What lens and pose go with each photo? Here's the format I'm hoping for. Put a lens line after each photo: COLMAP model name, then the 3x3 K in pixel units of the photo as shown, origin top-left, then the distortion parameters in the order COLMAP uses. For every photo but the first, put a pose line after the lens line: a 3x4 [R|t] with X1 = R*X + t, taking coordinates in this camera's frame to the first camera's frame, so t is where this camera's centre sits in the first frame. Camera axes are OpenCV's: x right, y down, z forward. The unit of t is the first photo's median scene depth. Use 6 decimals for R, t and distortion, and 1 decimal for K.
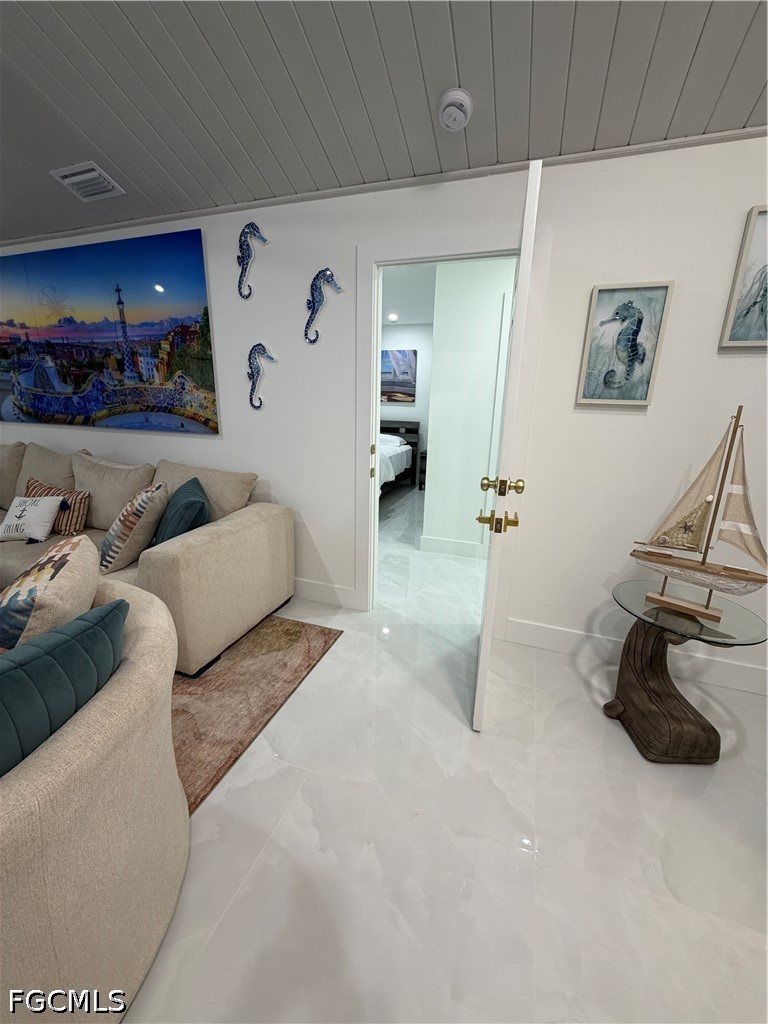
lens RADIAL K [[409.3, 0, 384.0], [0, 409.3, 512.0], [0, 0, 1]] dist [-0.001422, -0.000460]
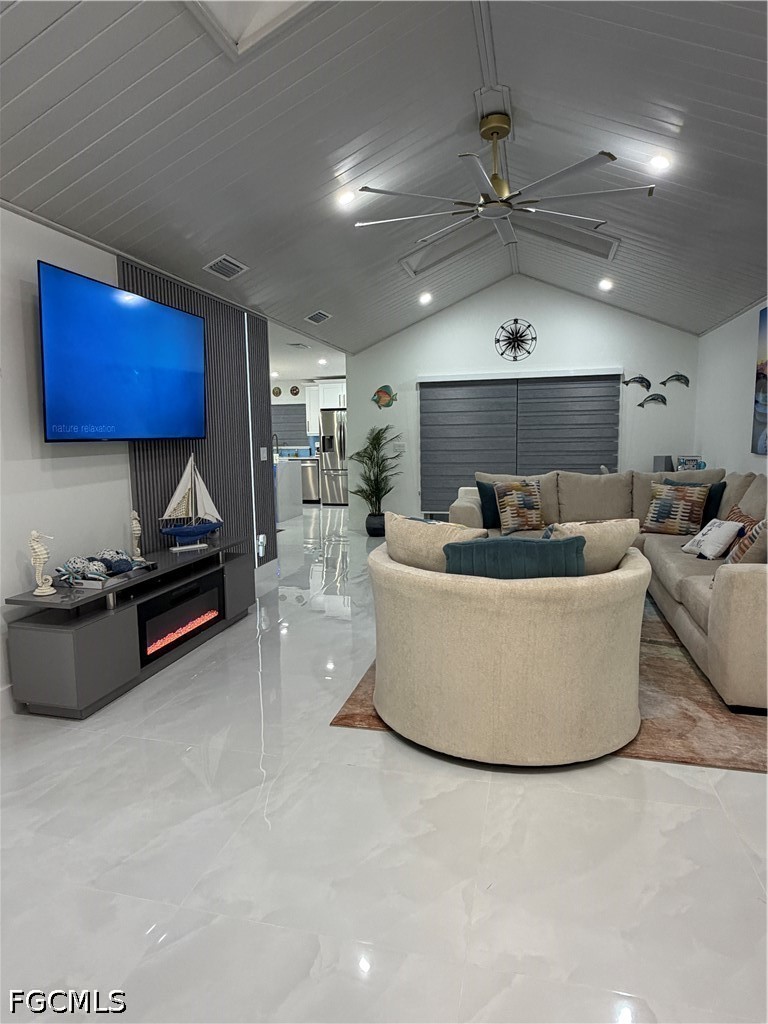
lens RADIAL K [[600.9, 0, 387.0], [0, 600.9, 511.0], [0, 0, 1]] dist [-0.001022, -0.000982]
pose [[0.104242, 0.103066, -0.989197, 0.878189], [-0.255271, 0.964068, 0.073547, 0.071771], [0.961234, 0.244846, 0.126806, -0.053697]]
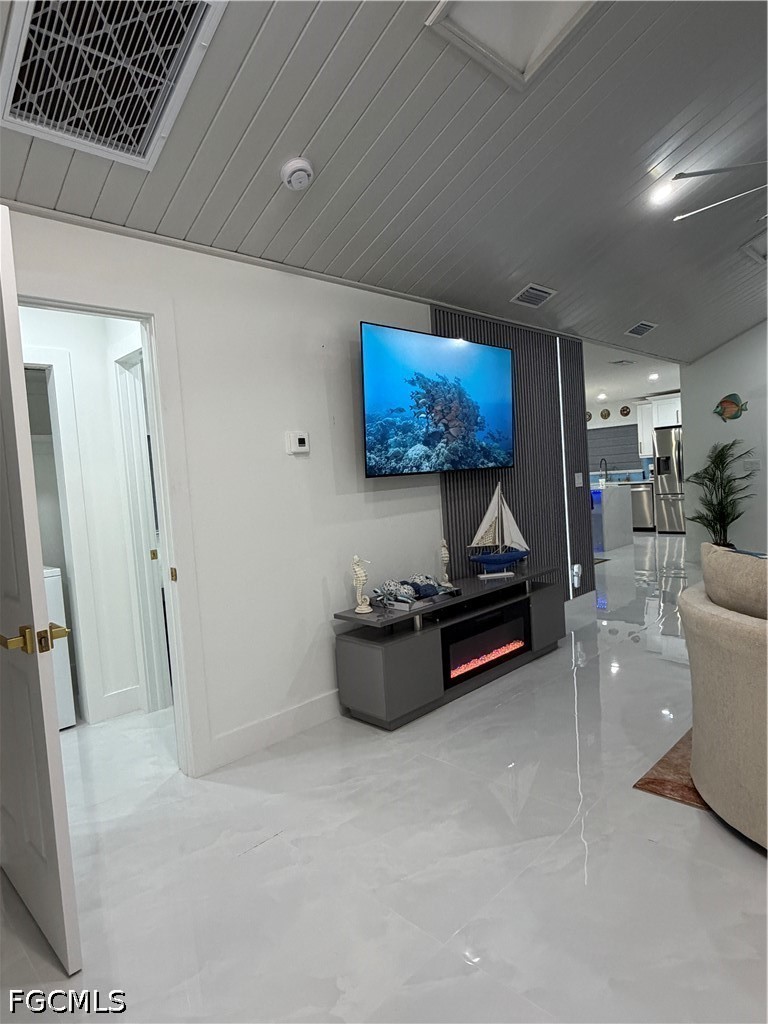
lens RADIAL K [[600.9, 0, 387.0], [0, 600.9, 511.0], [0, 0, 1]] dist [-0.001022, -0.000982]
pose [[-0.426374, 0.060659, -0.902511, 0.804848], [-0.188261, 0.969949, 0.154132, 0.049442], [0.884739, 0.235626, -0.402141, 0.043122]]
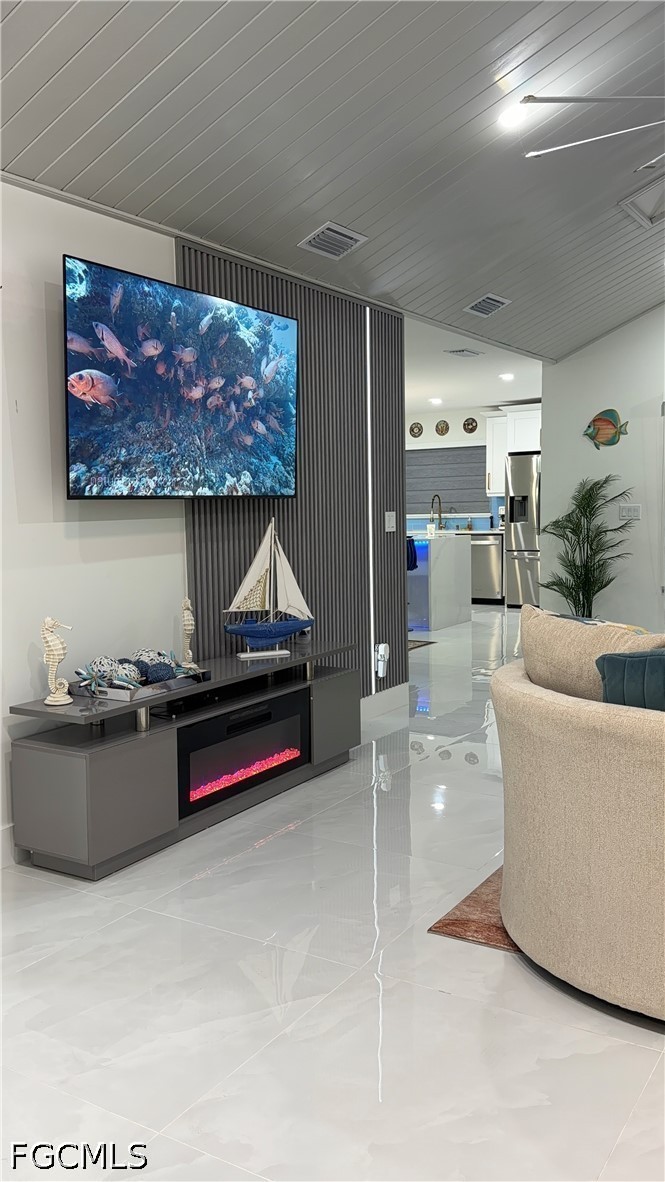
lens RADIAL K [[966.4, 0, 334.7], [0, 966.4, 599.1], [0, 0, 1]] dist [0.188988, -0.388030]
pose [[-0.207815, 0.079421, -0.974939, 0.978191], [-0.251730, 0.958786, 0.131763, 0.045900], [0.945222, 0.272804, -0.179257, 0.131696]]
